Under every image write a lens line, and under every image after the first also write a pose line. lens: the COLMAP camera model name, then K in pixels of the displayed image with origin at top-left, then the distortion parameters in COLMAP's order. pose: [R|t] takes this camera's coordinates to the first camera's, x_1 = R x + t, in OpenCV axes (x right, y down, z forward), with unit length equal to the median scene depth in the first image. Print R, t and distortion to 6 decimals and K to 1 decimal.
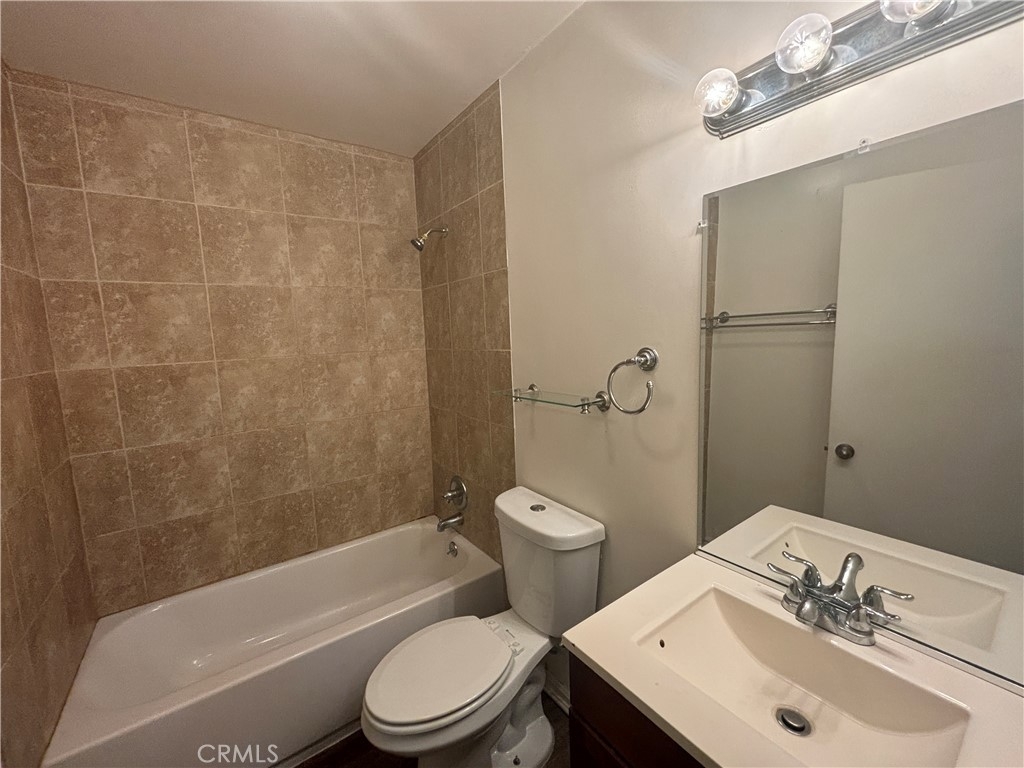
lens RADIAL K [[411.1, 0, 512.0], [0, 411.1, 382.5], [0, 0, 1]] dist [-0.000851, 0.000293]
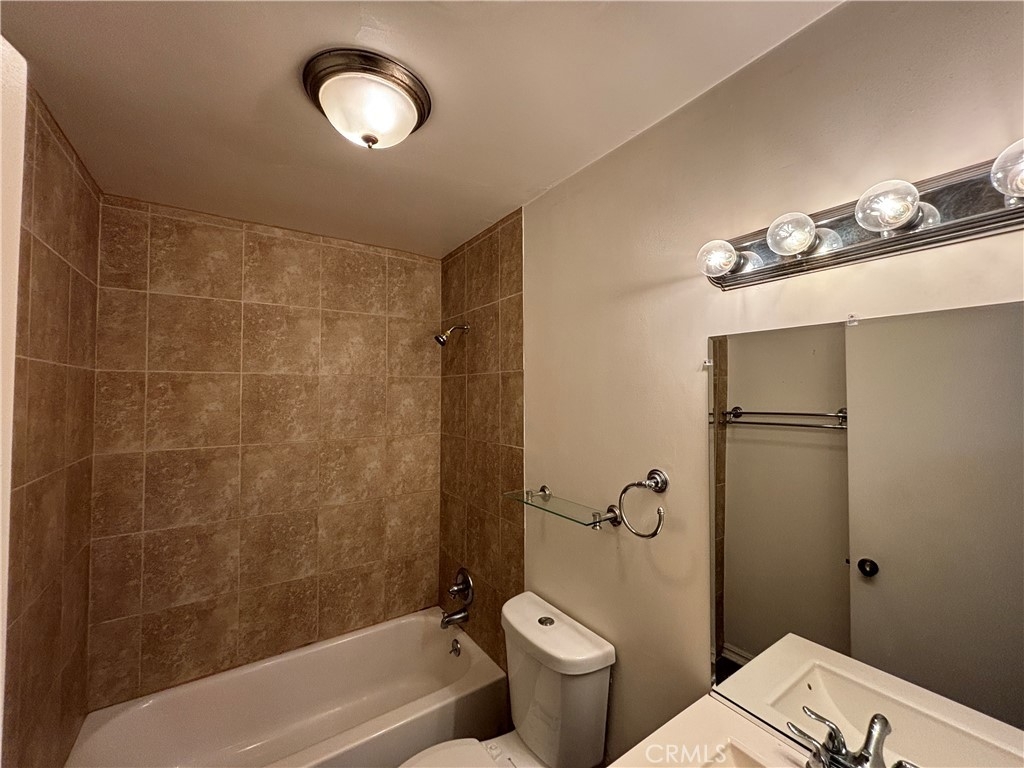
lens RADIAL K [[411.1, 0, 511.6], [0, 411.1, 384.4], [0, 0, 1]] dist [-0.000851, 0.000293]
pose [[0.998777, 0.036015, -0.033888, -0.005085], [-0.040508, 0.988905, -0.142920, -0.094141], [0.028365, 0.144118, 0.989154, -0.039082]]
